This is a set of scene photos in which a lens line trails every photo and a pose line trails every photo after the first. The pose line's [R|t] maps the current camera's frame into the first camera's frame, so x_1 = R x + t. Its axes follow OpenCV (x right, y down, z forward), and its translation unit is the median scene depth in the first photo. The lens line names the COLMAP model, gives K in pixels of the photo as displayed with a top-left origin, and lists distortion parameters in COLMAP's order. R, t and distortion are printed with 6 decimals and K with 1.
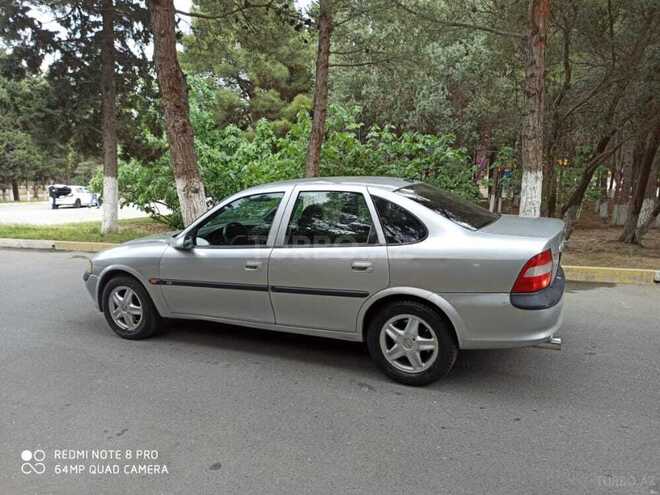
lens RADIAL K [[484.8, 0, 332.6], [0, 484.8, 248.6], [0, 0, 1]] dist [0.063800, -0.061453]
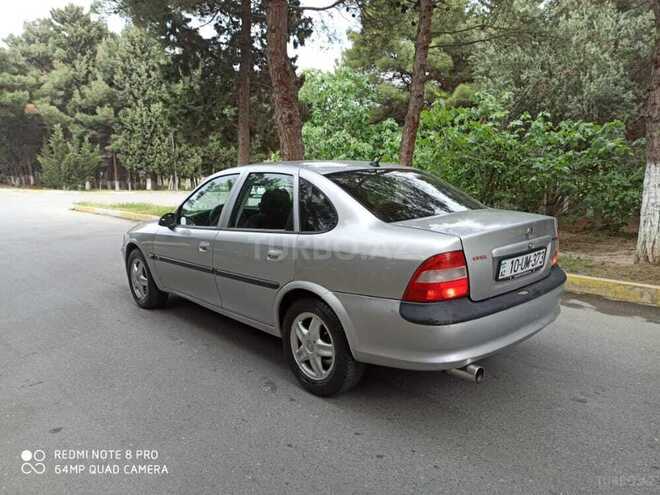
lens RADIAL K [[484.8, 0, 332.6], [0, 484.8, 248.6], [0, 0, 1]] dist [0.063800, -0.061453]
pose [[0.923760, 0.078052, -0.374933, 0.448864], [-0.075620, 0.996911, 0.021220, -0.001944], [0.375431, 0.008750, 0.926809, 0.173590]]
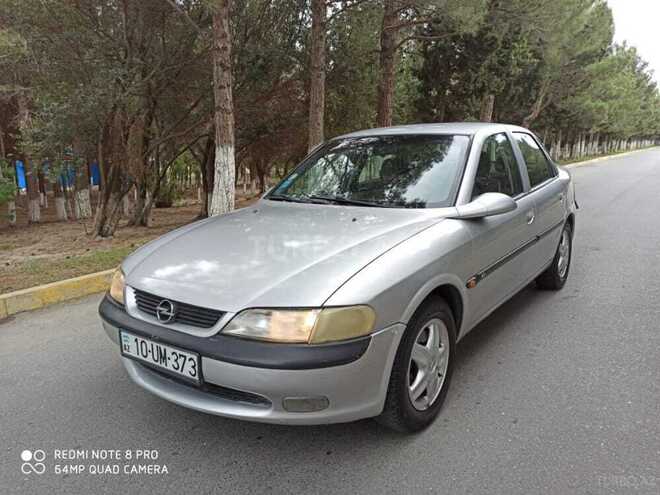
lens RADIAL K [[484.8, 0, 332.6], [0, 484.8, 248.6], [0, 0, 1]] dist [0.063800, -0.061453]
pose [[0.209162, -0.173128, 0.962433, -1.055478], [0.186085, 0.973265, 0.134636, -0.089780], [-0.960012, 0.150934, 0.235786, 1.125183]]
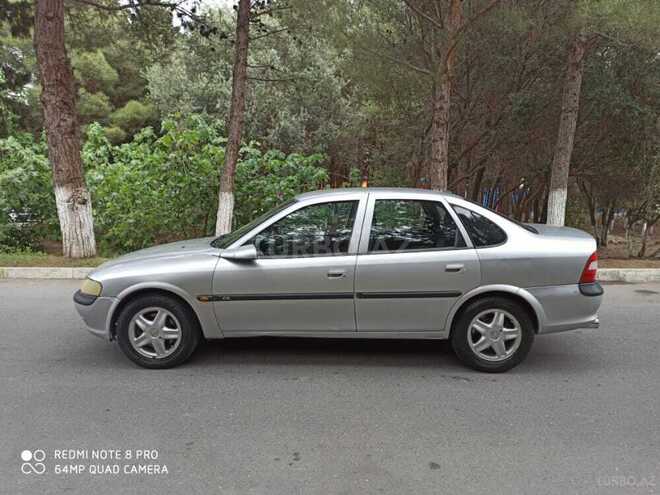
lens RADIAL K [[484.8, 0, 332.6], [0, 484.8, 248.6], [0, 0, 1]] dist [0.063800, -0.061453]
pose [[0.914525, -0.022927, 0.403880, -0.564926], [0.038019, 0.998845, -0.029386, 0.012698], [-0.402739, 0.042229, 0.914340, 0.096983]]
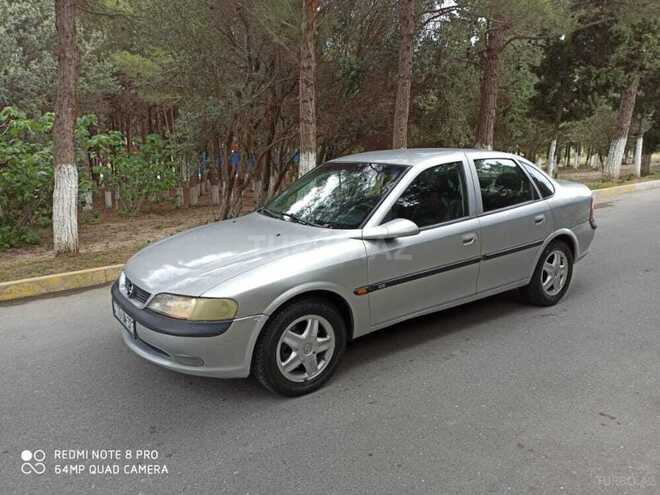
lens RADIAL K [[484.8, 0, 332.6], [0, 484.8, 248.6], [0, 0, 1]] dist [0.063800, -0.061453]
pose [[0.500567, -0.167767, 0.849286, -1.103303], [0.152953, 0.982748, 0.103980, -0.086016], [-0.852079, 0.077852, 0.517592, 0.725780]]
